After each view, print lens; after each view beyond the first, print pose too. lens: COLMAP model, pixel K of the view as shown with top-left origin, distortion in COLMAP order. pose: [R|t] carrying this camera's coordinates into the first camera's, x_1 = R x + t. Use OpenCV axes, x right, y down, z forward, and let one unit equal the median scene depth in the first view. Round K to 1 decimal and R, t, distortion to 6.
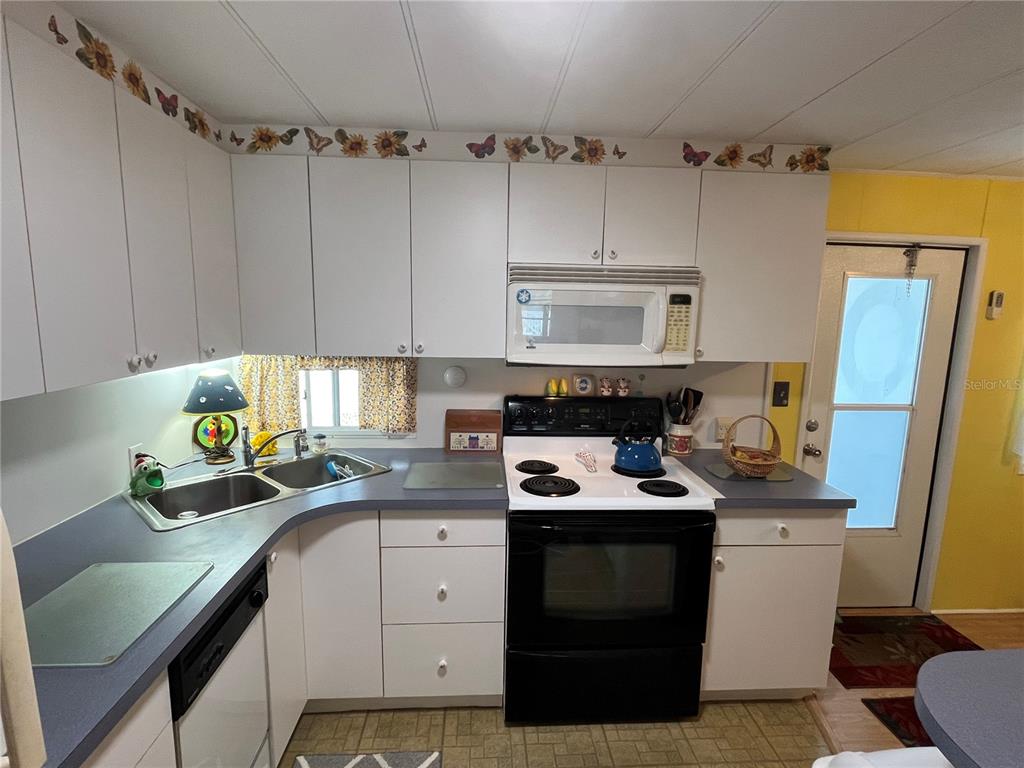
lens RADIAL K [[497.3, 0, 508.5], [0, 497.3, 382.3], [0, 0, 1]] dist [-0.001880, -0.001252]
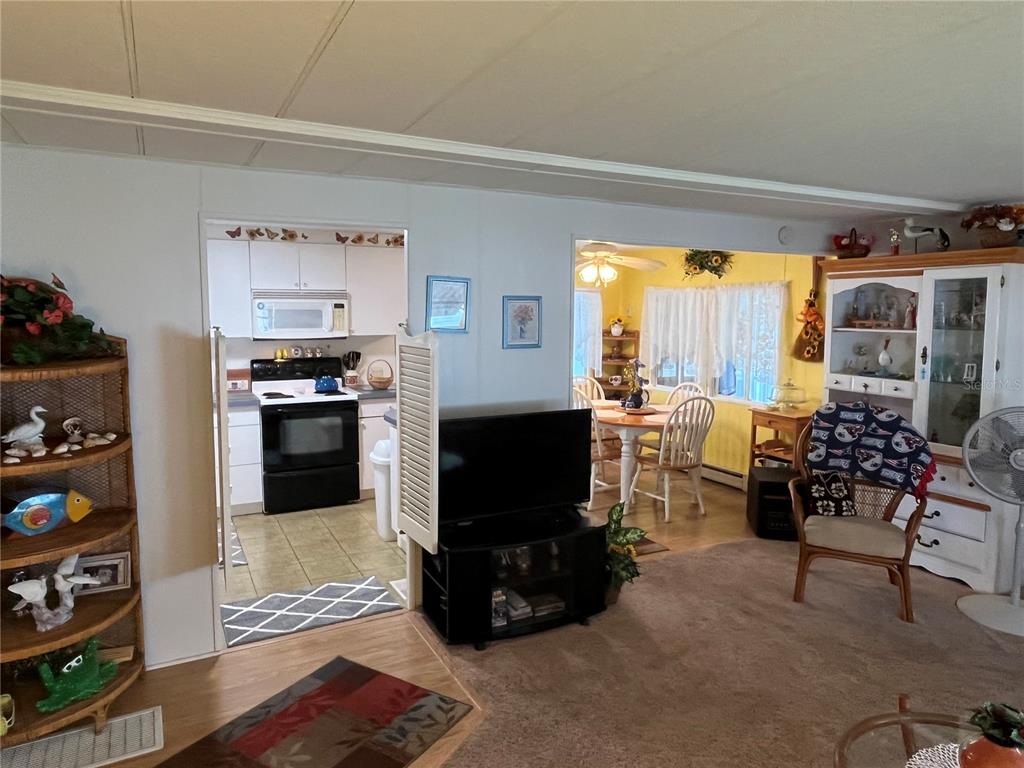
lens RADIAL K [[665.7, 0, 505.5], [0, 665.7, 375.9], [0, 0, 1]] dist [0.001343, -0.004636]
pose [[0.912270, -0.057765, 0.405496, -0.174817], [0.073359, 0.997040, -0.023007, 0.247366], [-0.402966, 0.050735, 0.913807, -1.858979]]
